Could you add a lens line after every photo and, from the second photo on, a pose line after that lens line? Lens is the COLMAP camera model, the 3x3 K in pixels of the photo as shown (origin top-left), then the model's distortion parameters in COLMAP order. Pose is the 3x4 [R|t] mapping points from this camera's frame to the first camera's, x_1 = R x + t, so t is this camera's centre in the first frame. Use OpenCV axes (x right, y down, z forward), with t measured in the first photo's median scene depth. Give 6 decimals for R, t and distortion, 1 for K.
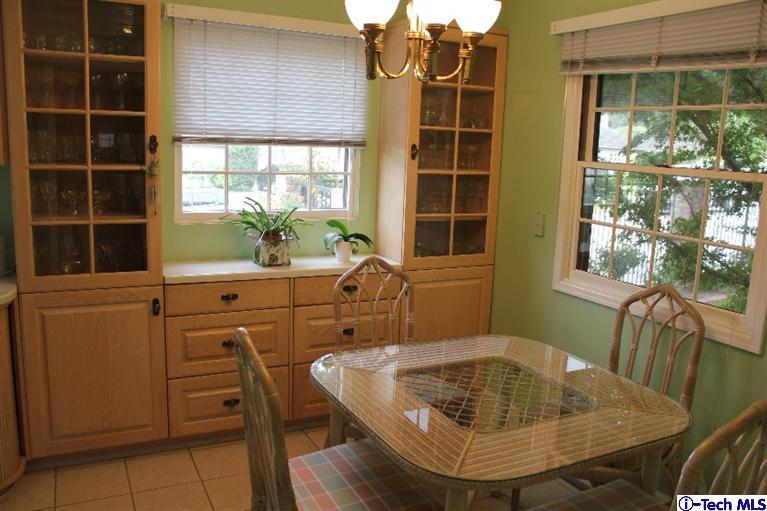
lens RADIAL K [[622.0, 0, 383.5], [0, 622.0, 255.5], [0, 0, 1]] dist [-0.135783, 0.090797]
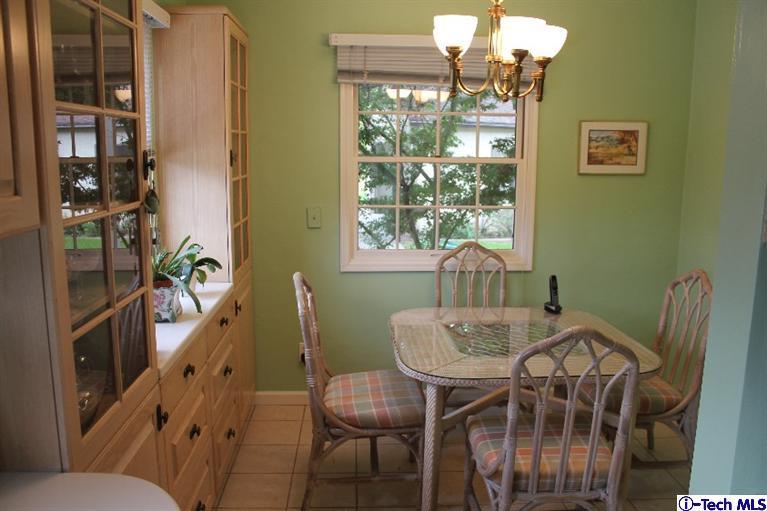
lens RADIAL K [[622.0, 0, 383.5], [0, 622.0, 255.5], [0, 0, 1]] dist [-0.135783, 0.090797]
pose [[0.399732, -0.177542, 0.899274, -0.838886], [0.166761, 0.978776, 0.119111, -0.116215], [-0.901335, 0.102351, 0.420855, 0.532740]]
